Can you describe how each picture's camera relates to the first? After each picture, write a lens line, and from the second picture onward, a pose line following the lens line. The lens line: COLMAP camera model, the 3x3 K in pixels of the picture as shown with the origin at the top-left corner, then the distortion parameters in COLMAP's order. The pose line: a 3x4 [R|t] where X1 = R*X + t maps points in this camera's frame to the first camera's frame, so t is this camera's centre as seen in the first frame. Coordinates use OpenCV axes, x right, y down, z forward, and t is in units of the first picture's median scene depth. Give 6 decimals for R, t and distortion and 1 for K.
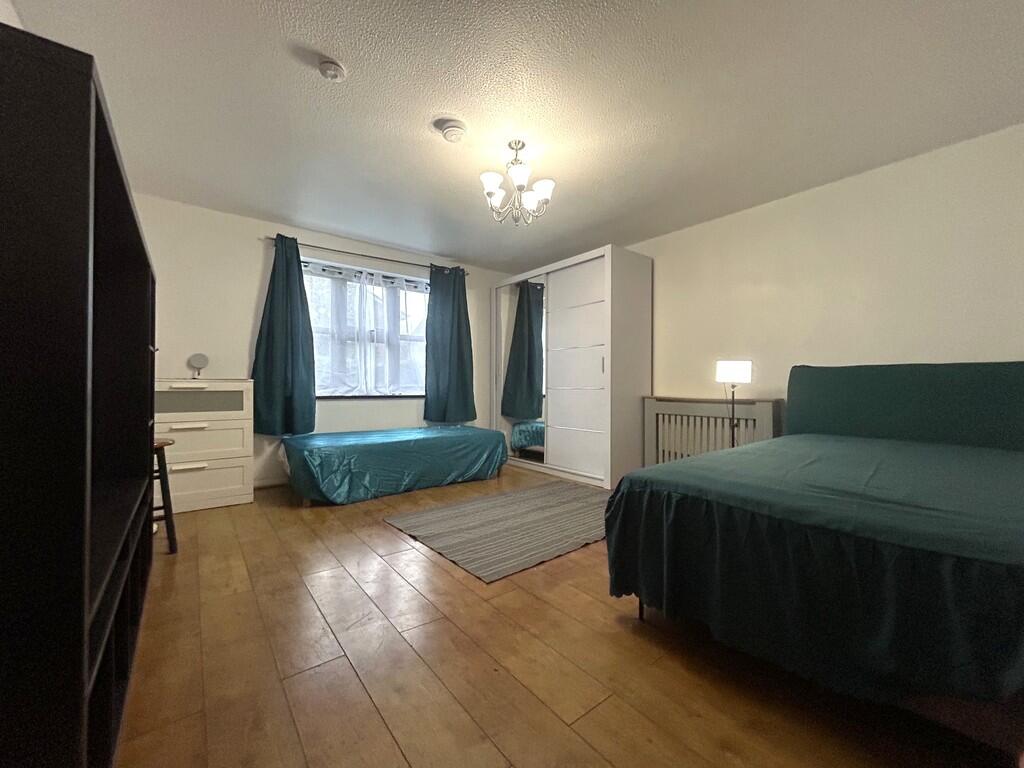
lens RADIAL K [[411.3, 0, 514.0], [0, 411.3, 380.2], [0, 0, 1]] dist [-0.001468, 0.002429]
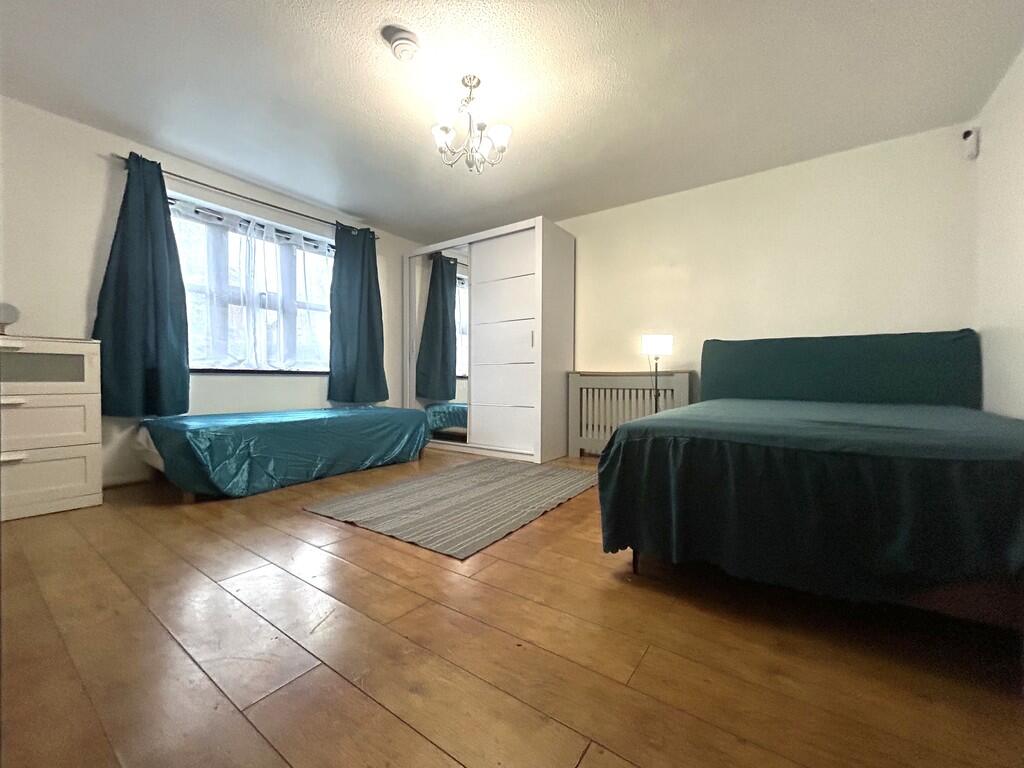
lens RADIAL K [[411.3, 0, 512.6], [0, 411.3, 379.8], [0, 0, 1]] dist [-0.001468, 0.002429]
pose [[0.960527, -0.000439, 0.278185, -0.123723], [-0.004226, 0.999860, 0.016170, 0.054594], [-0.278154, -0.016707, 0.960391, 0.074468]]
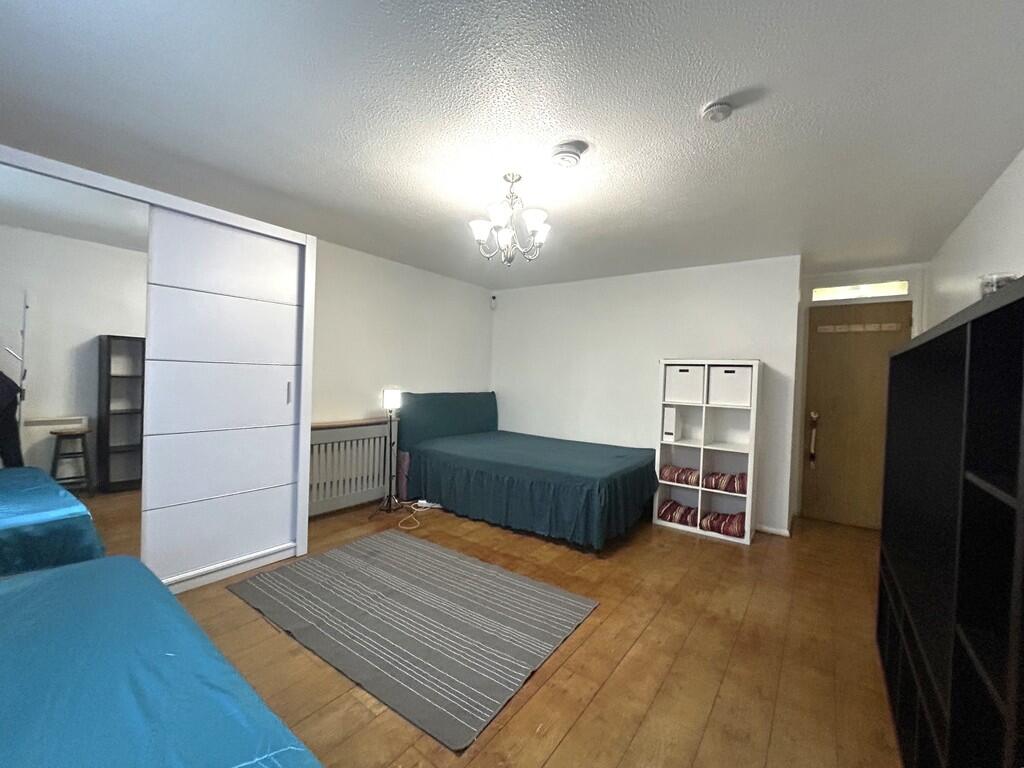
lens RADIAL K [[411.3, 0, 513.7], [0, 411.3, 381.1], [0, 0, 1]] dist [-0.001468, 0.002429]
pose [[-0.245646, -0.022011, 0.969110, -0.704638], [-0.048389, 0.998774, 0.010419, -0.101234], [-0.968151, -0.044335, -0.246410, 0.944703]]
